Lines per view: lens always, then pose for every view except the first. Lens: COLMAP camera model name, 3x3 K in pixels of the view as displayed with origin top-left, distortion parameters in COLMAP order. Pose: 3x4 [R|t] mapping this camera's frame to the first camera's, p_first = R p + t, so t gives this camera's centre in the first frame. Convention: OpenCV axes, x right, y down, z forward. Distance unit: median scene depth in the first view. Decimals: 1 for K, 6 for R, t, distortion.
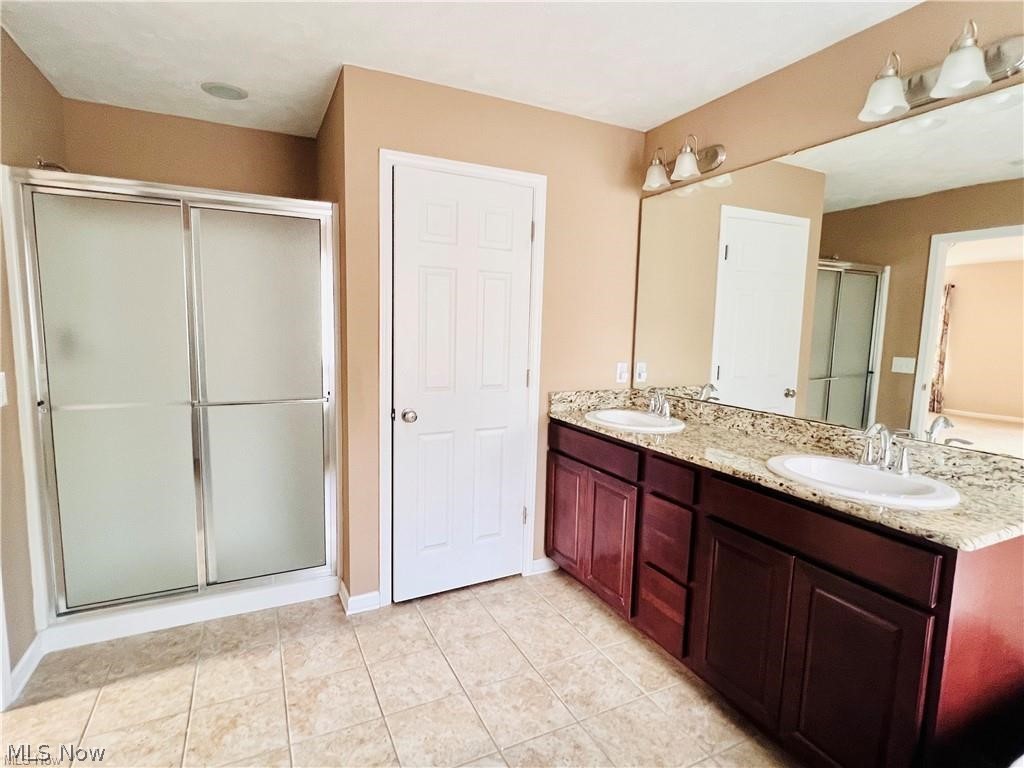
lens RADIAL K [[526.7, 0, 510.5], [0, 526.7, 383.3], [0, 0, 1]] dist [-0.002529, -0.000282]
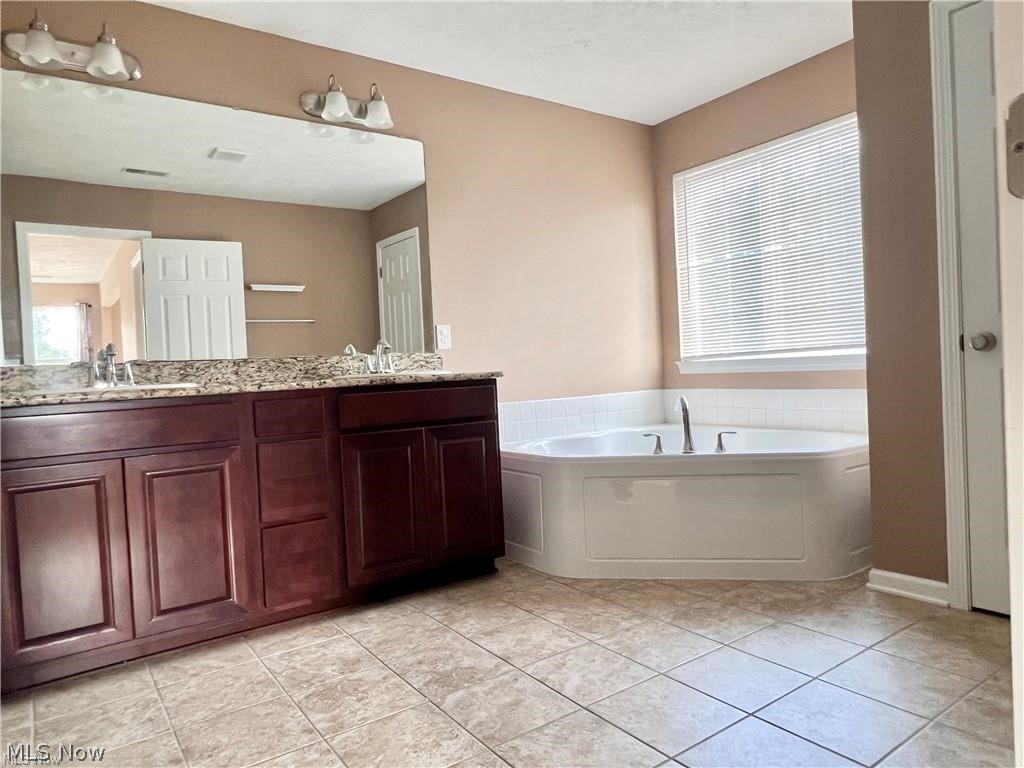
lens RADIAL K [[662.2, 0, 510.6], [0, 662.2, 383.5], [0, 0, 1]] dist [0.002141, 0.001102]
pose [[-0.155183, -0.040216, 0.987067, -0.908824], [0.154295, 0.985922, 0.064427, 0.108535], [-0.975762, 0.162298, -0.146793, 0.778641]]
